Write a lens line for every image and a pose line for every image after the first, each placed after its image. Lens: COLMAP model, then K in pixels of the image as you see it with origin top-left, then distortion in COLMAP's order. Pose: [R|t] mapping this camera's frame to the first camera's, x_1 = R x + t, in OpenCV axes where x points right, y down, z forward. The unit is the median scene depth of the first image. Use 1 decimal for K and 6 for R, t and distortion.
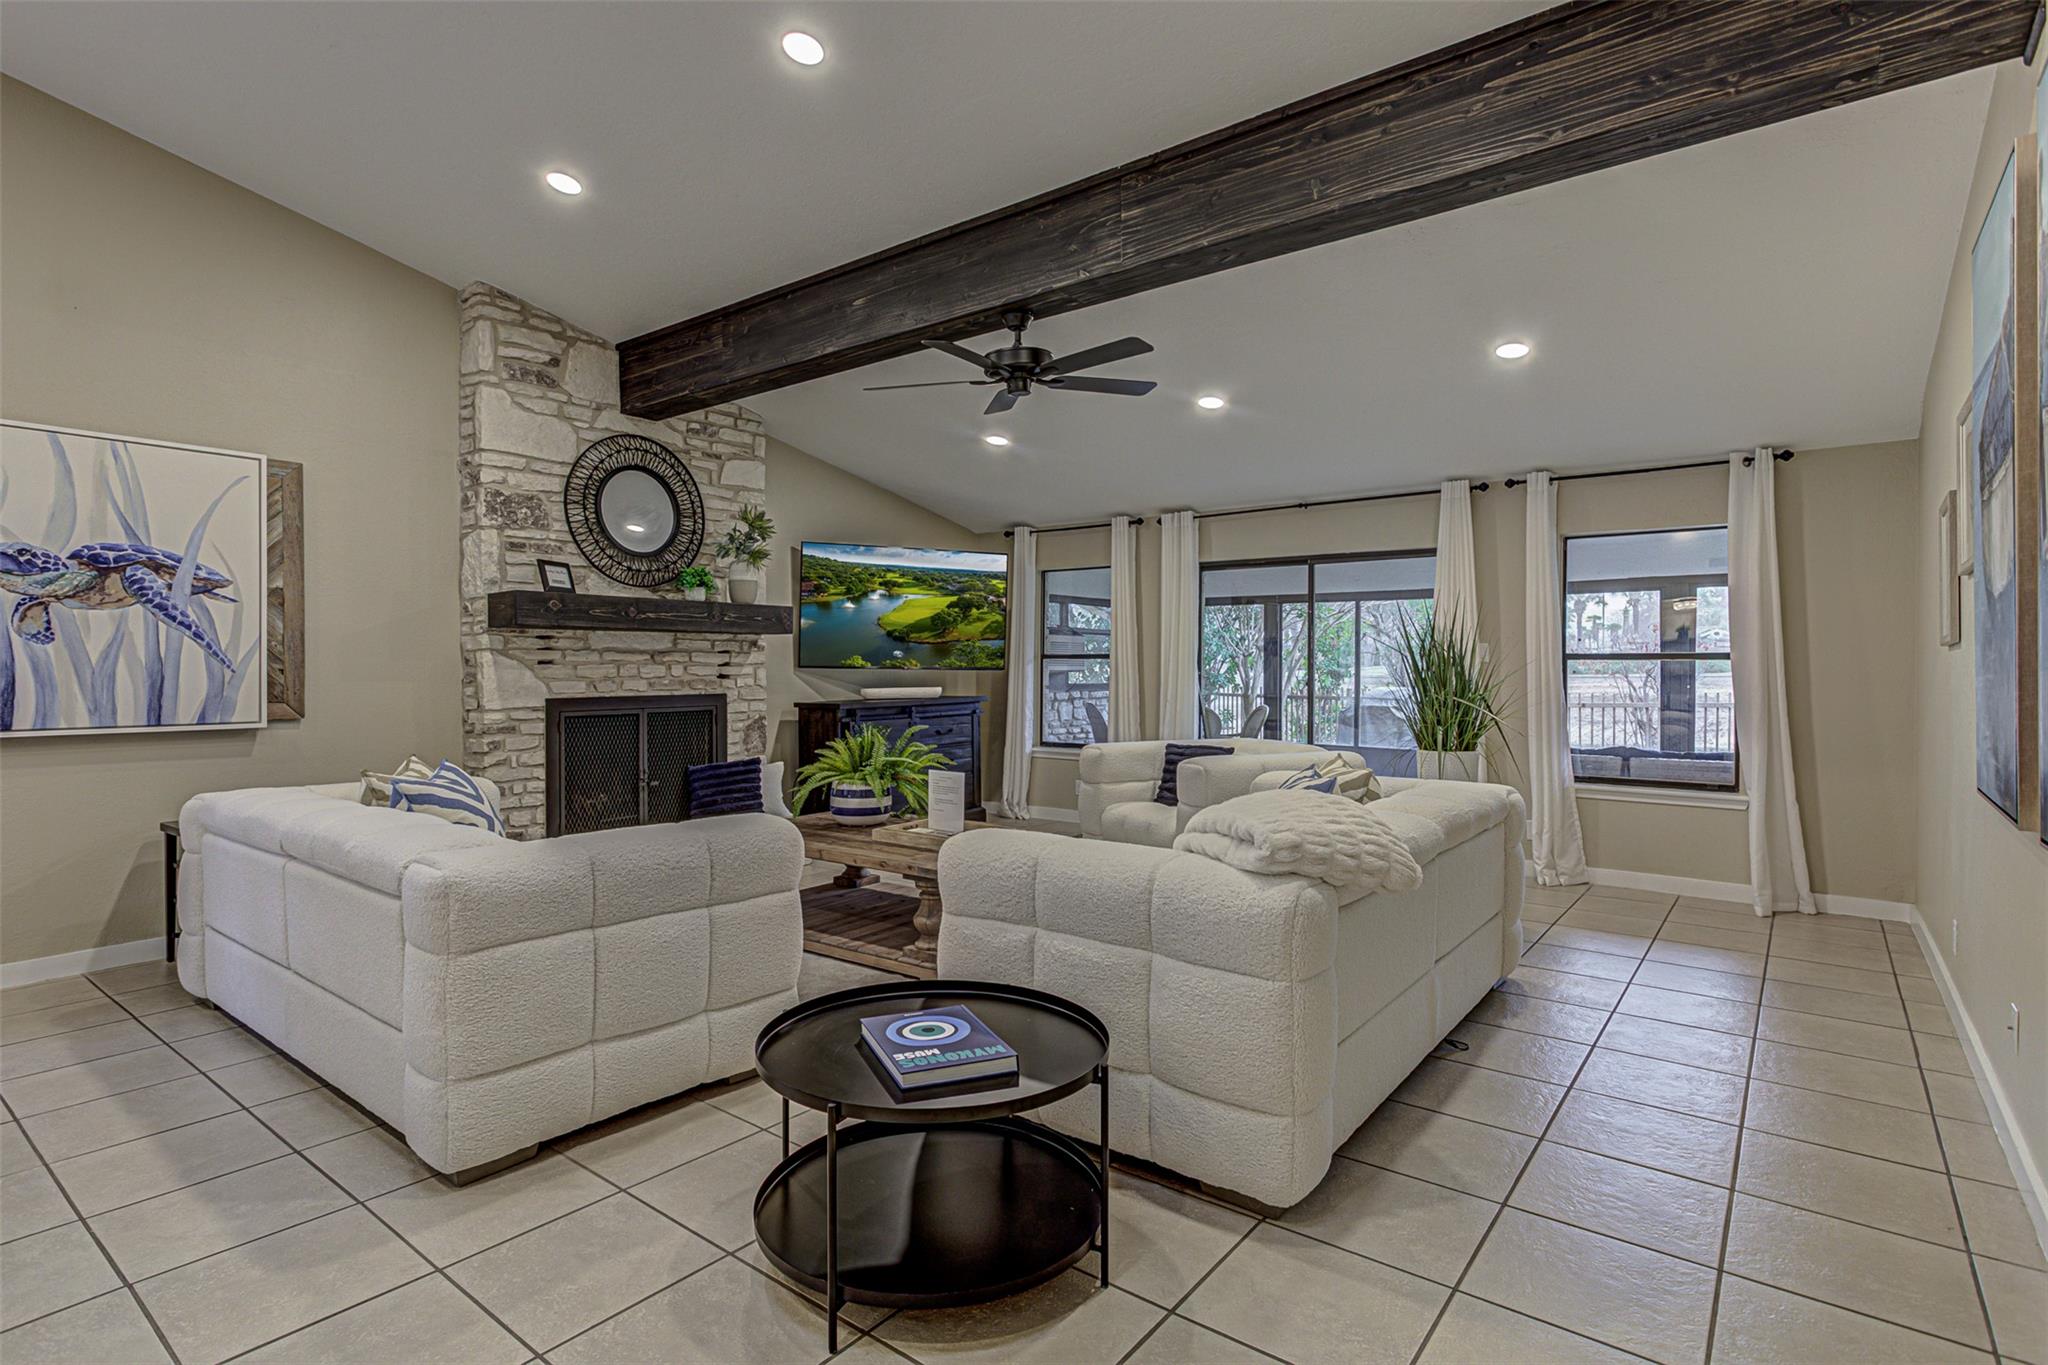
lens RADIAL K [[996.1, 0, 1036.2], [0, 996.1, 660.0], [0, 0, 1]] dist [0.000886, 0.000131]
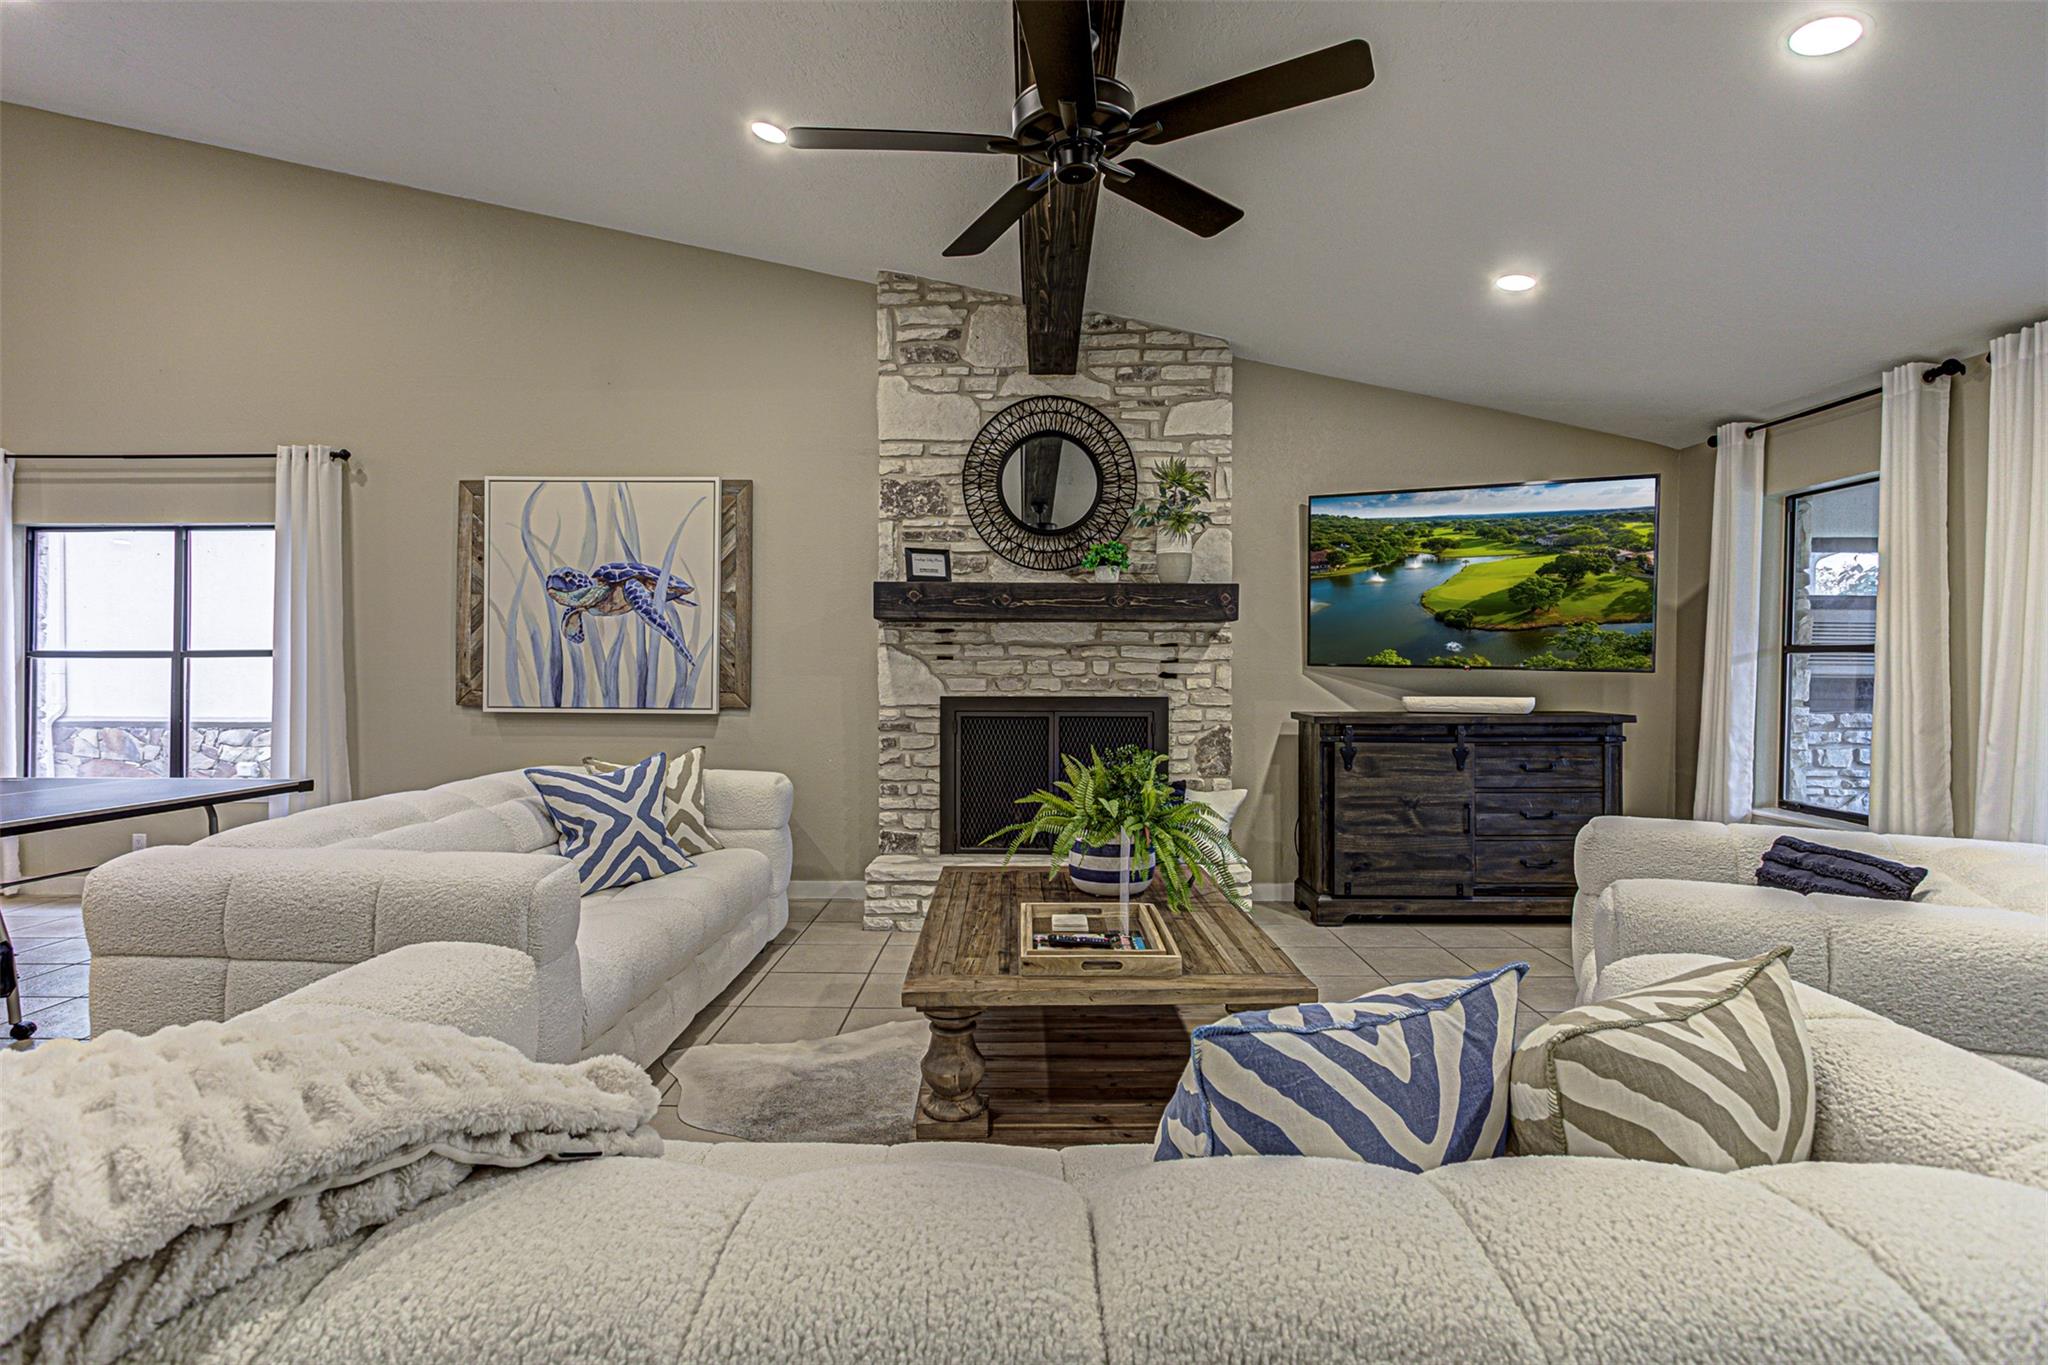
lens RADIAL K [[1018.8, 0, 987.0], [0, 1018.8, 676.8], [0, 0, 1]] dist [-0.038986, 0.024697]
pose [[0.604715, 0.014674, -0.796307, 0.275666], [-0.000861, 0.999842, 0.017771, 0.003012], [0.796441, -0.010061, 0.604632, 0.424481]]
